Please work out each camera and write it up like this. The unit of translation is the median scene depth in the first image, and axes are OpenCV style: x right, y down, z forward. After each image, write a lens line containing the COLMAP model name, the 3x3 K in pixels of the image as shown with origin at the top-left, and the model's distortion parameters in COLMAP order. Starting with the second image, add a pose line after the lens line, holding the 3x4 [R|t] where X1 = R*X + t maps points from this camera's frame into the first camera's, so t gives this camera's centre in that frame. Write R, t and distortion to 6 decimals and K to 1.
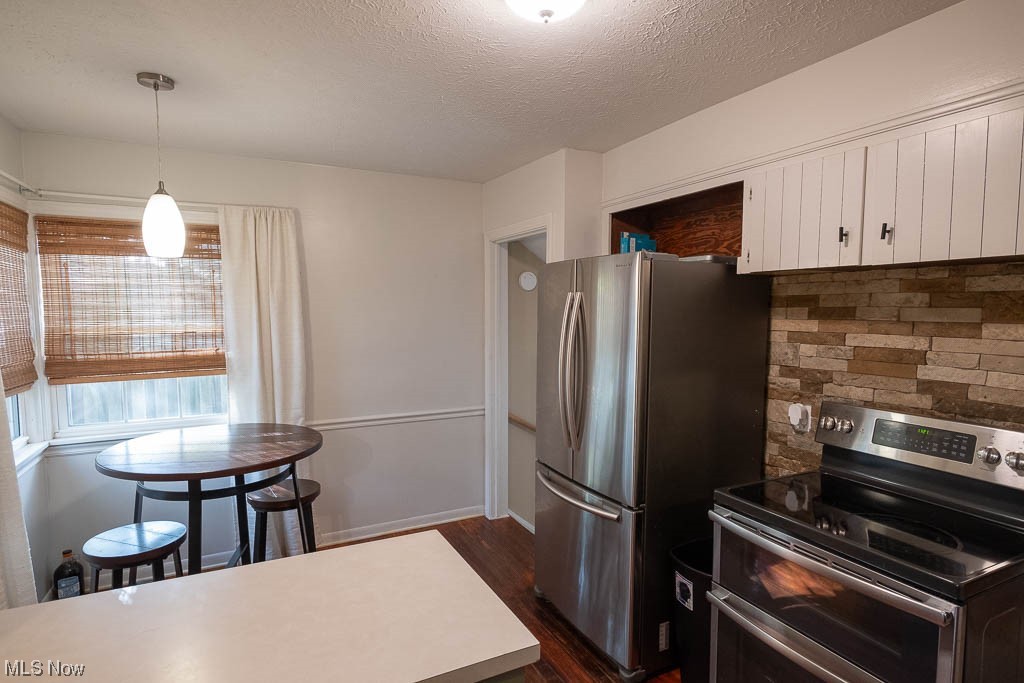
lens RADIAL K [[541.3, 0, 513.2], [0, 541.3, 339.1], [0, 0, 1]] dist [-0.005455, -0.001327]
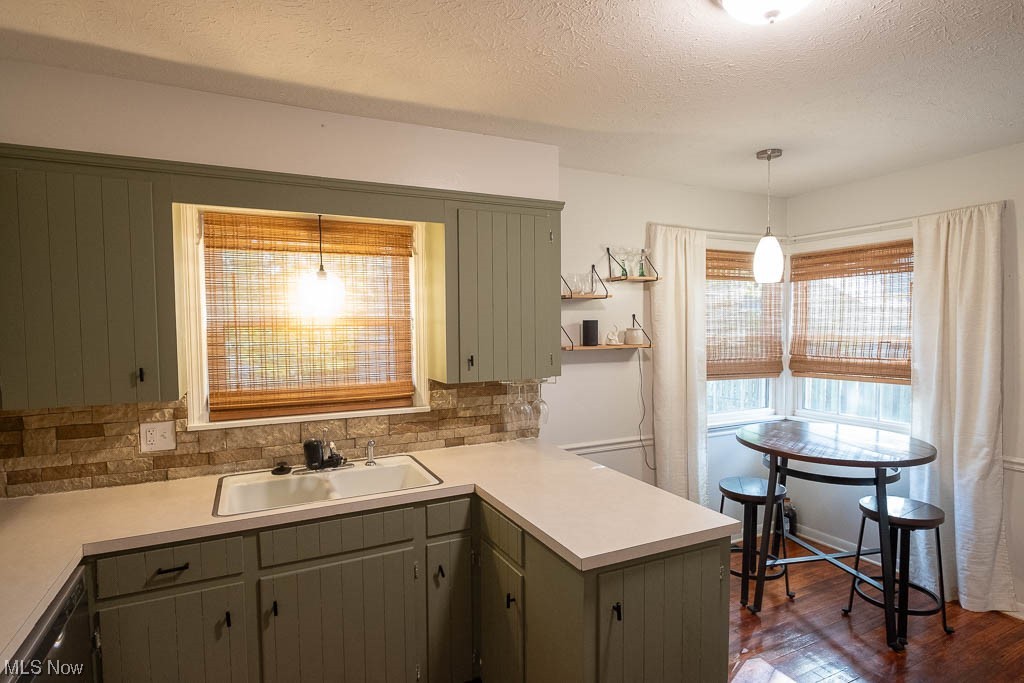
lens RADIAL K [[541.3, 0, 514.0], [0, 541.3, 348.7], [0, 0, 1]] dist [-0.005455, -0.001327]
pose [[-0.013773, 0.045786, -0.998856, 0.516567], [-0.044586, 0.997929, 0.046358, -0.017141], [0.998911, 0.045173, -0.011703, 0.283706]]
